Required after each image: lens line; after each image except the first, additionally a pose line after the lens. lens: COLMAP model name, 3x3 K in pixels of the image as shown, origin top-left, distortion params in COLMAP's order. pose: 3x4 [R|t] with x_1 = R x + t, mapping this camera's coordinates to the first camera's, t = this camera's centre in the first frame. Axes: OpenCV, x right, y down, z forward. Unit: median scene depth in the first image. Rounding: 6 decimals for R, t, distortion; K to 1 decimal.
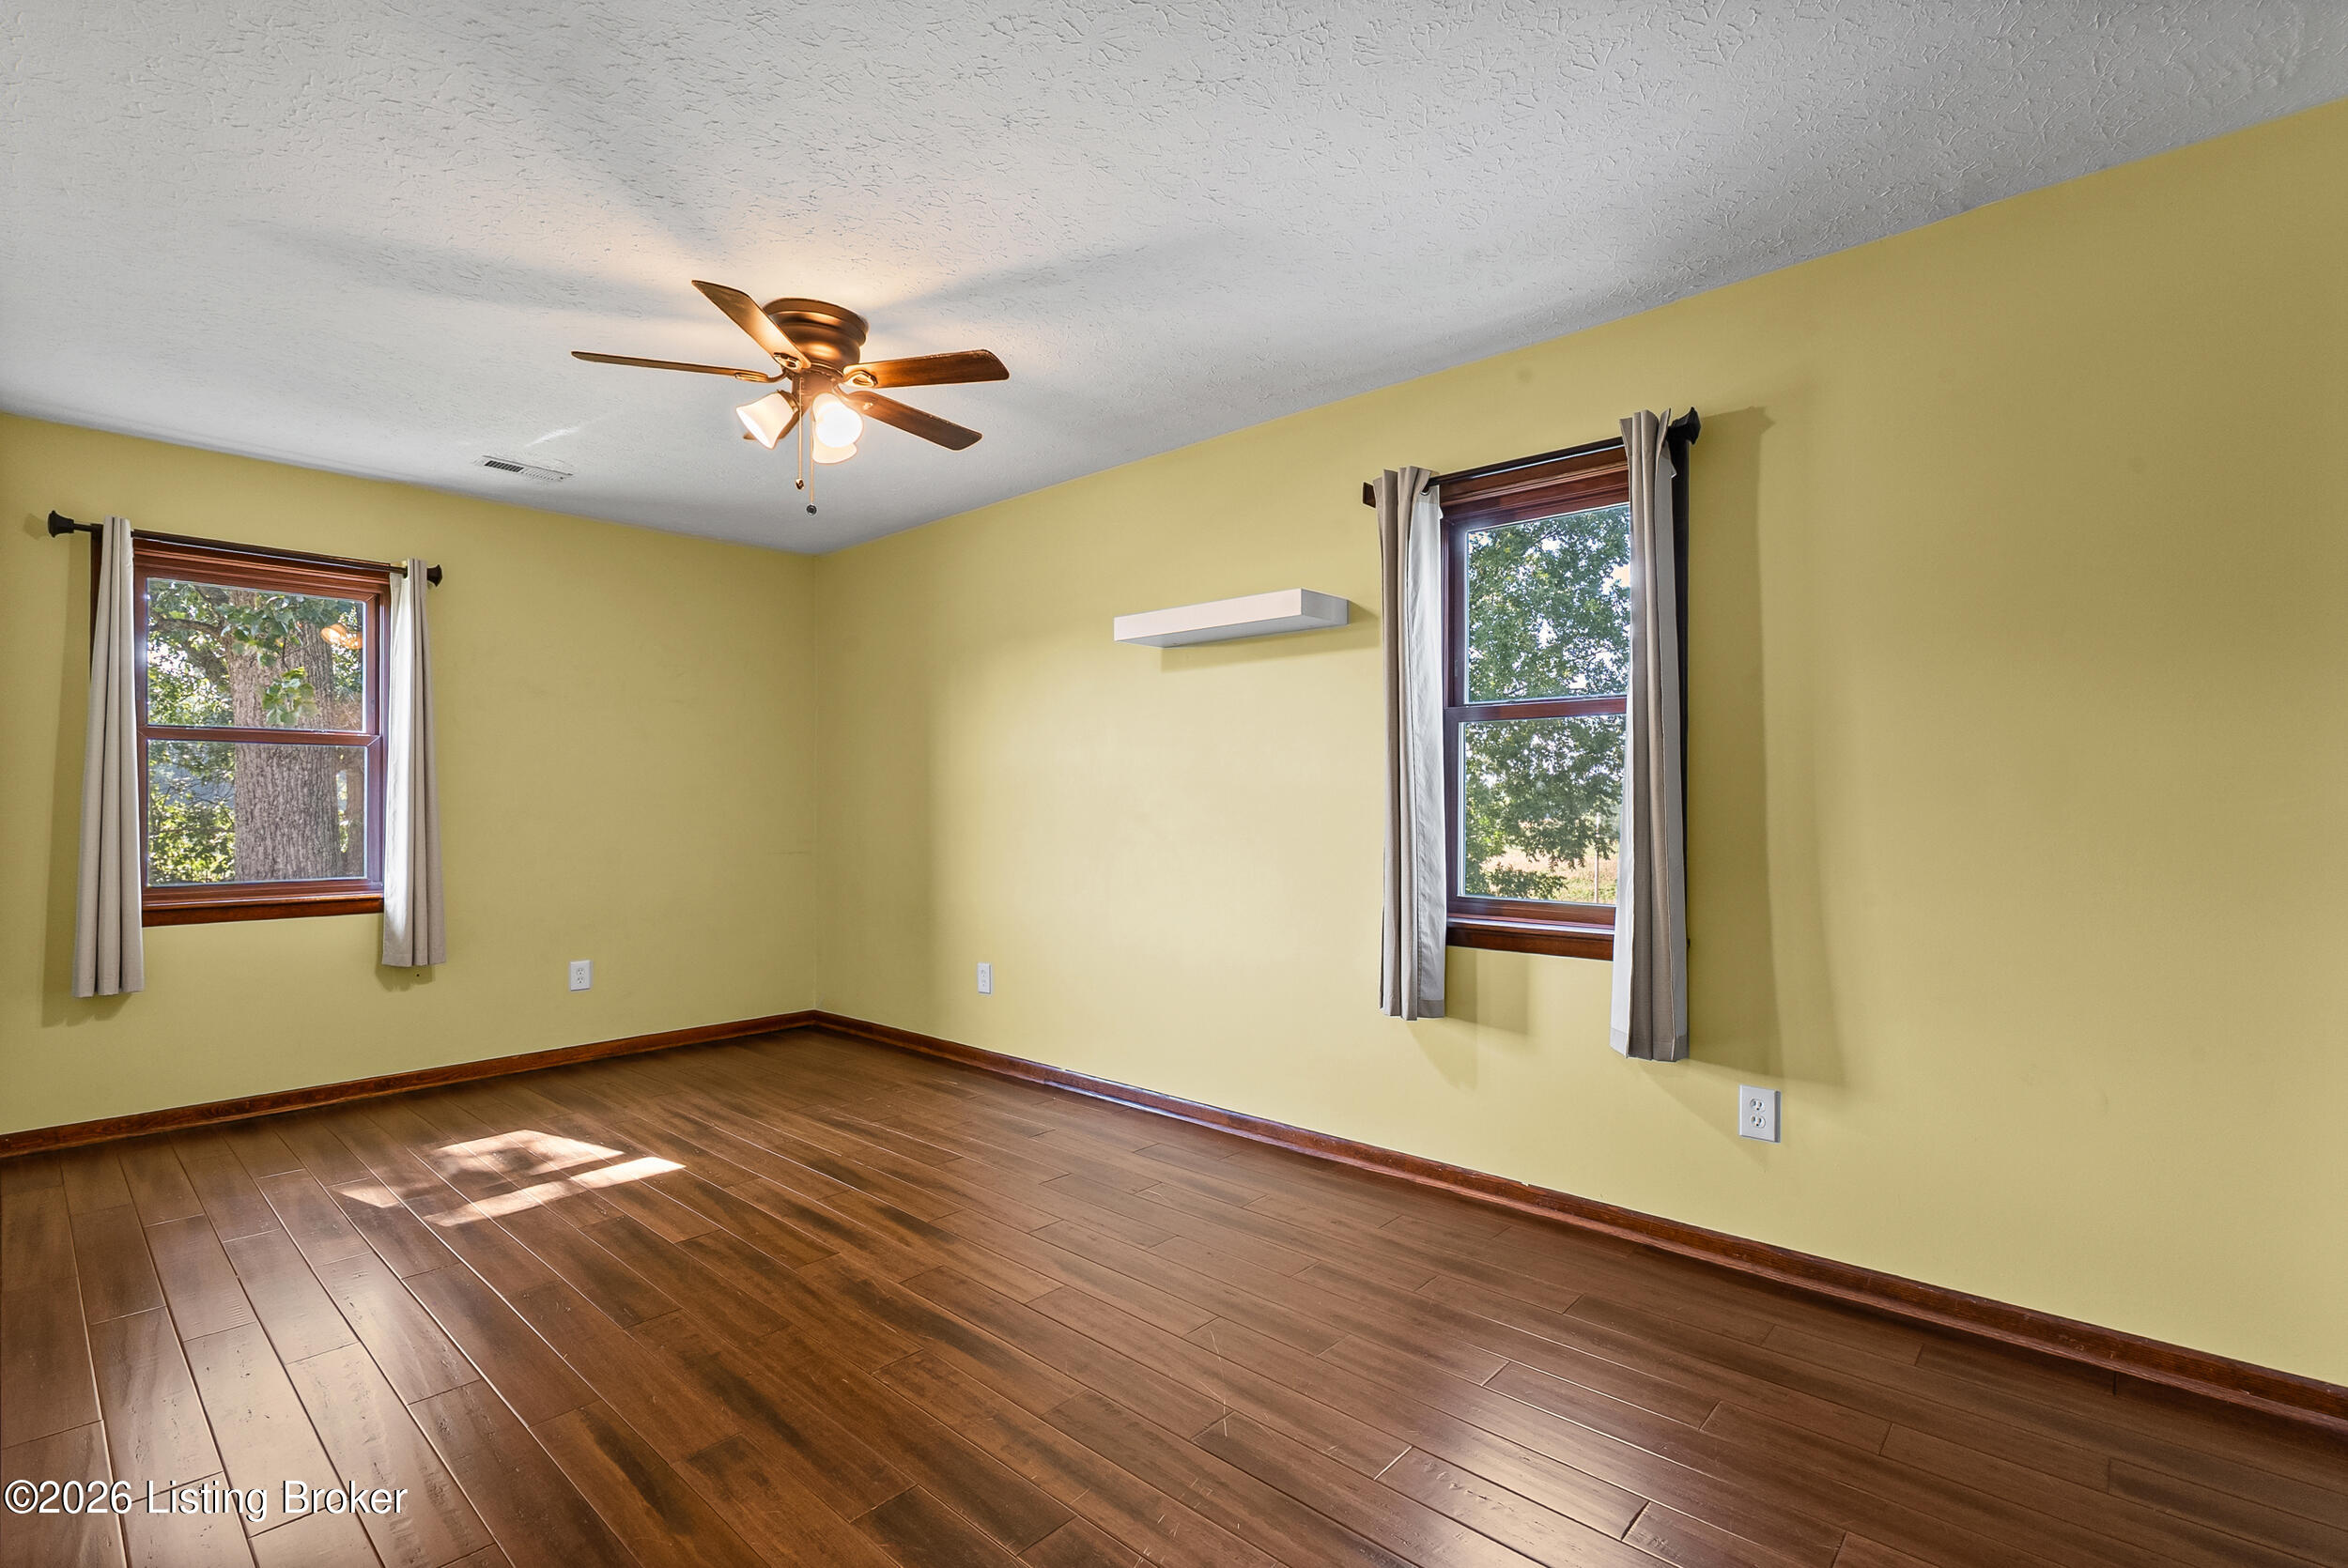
lens RADIAL K [[1036.1, 0, 1162.9], [0, 1036.1, 792.8], [0, 0, 1]] dist [-0.001585, 0.000281]
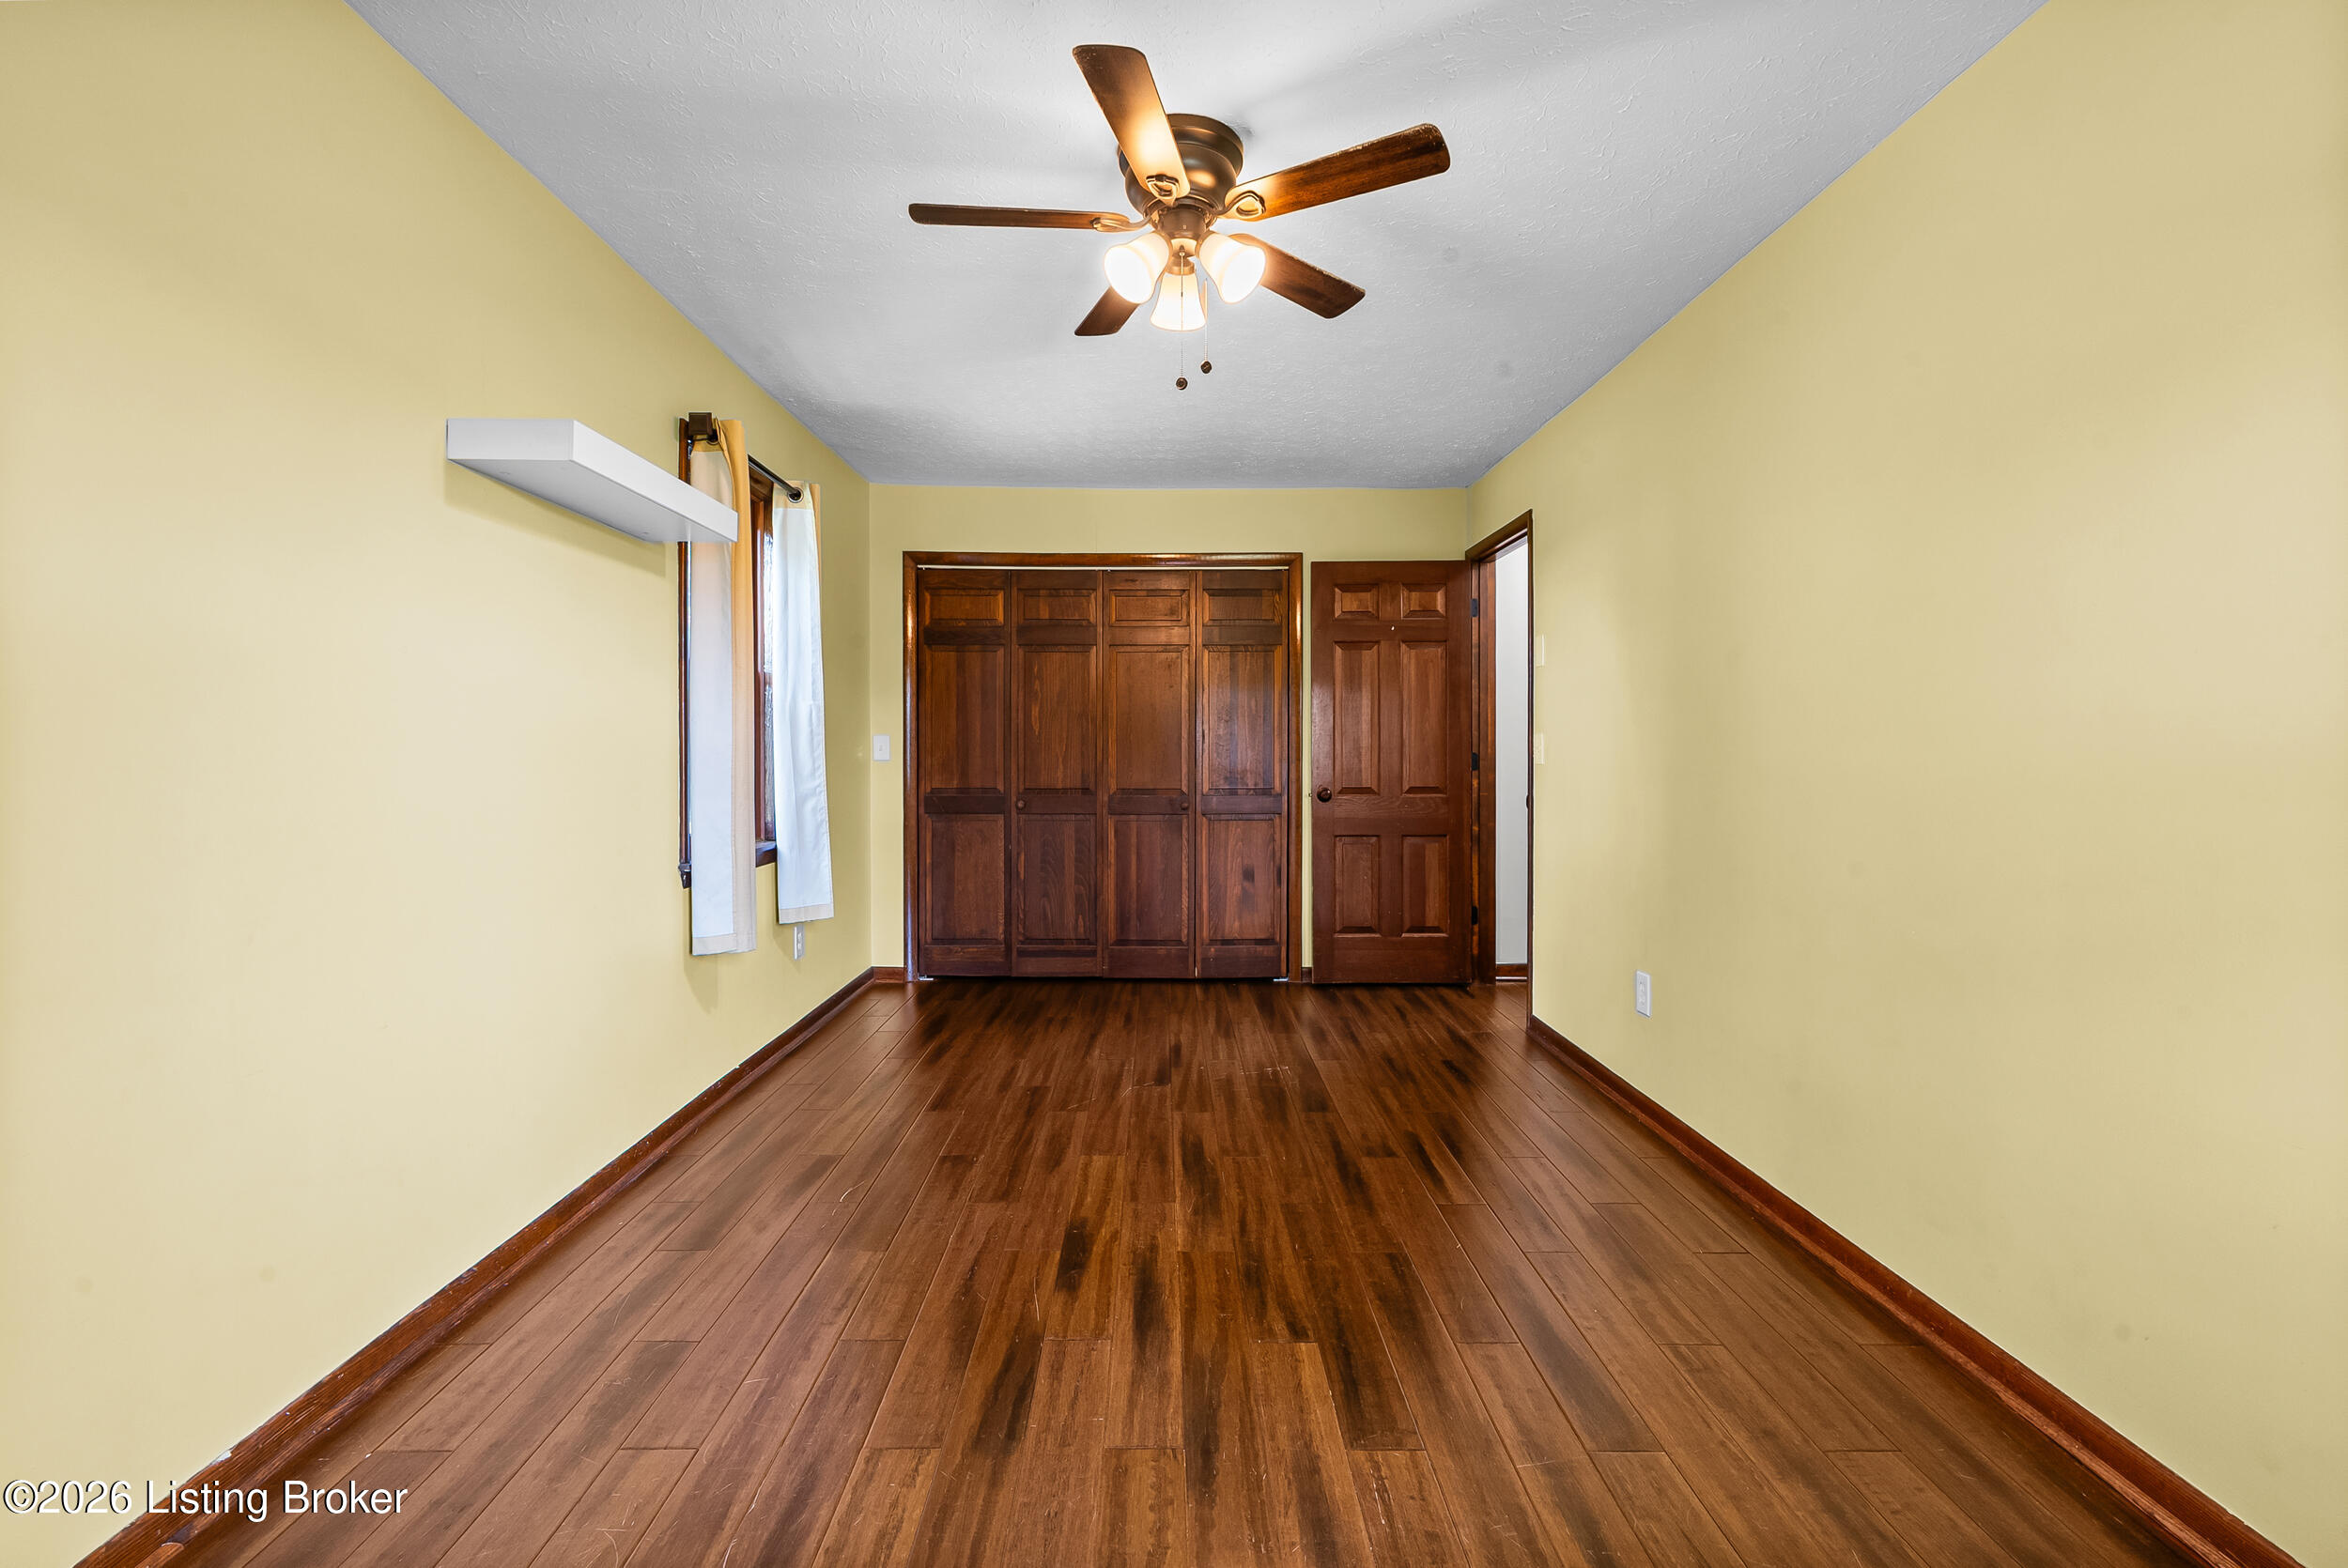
lens RADIAL K [[1036.1, 0, 1162.9], [0, 1036.1, 792.8], [0, 0, 1]] dist [-0.001585, 0.000281]
pose [[-0.668704, -0.029874, 0.742929, -0.980378], [-0.003364, 0.999304, 0.037155, 0.016949], [-0.743521, 0.022347, -0.668339, 1.640415]]
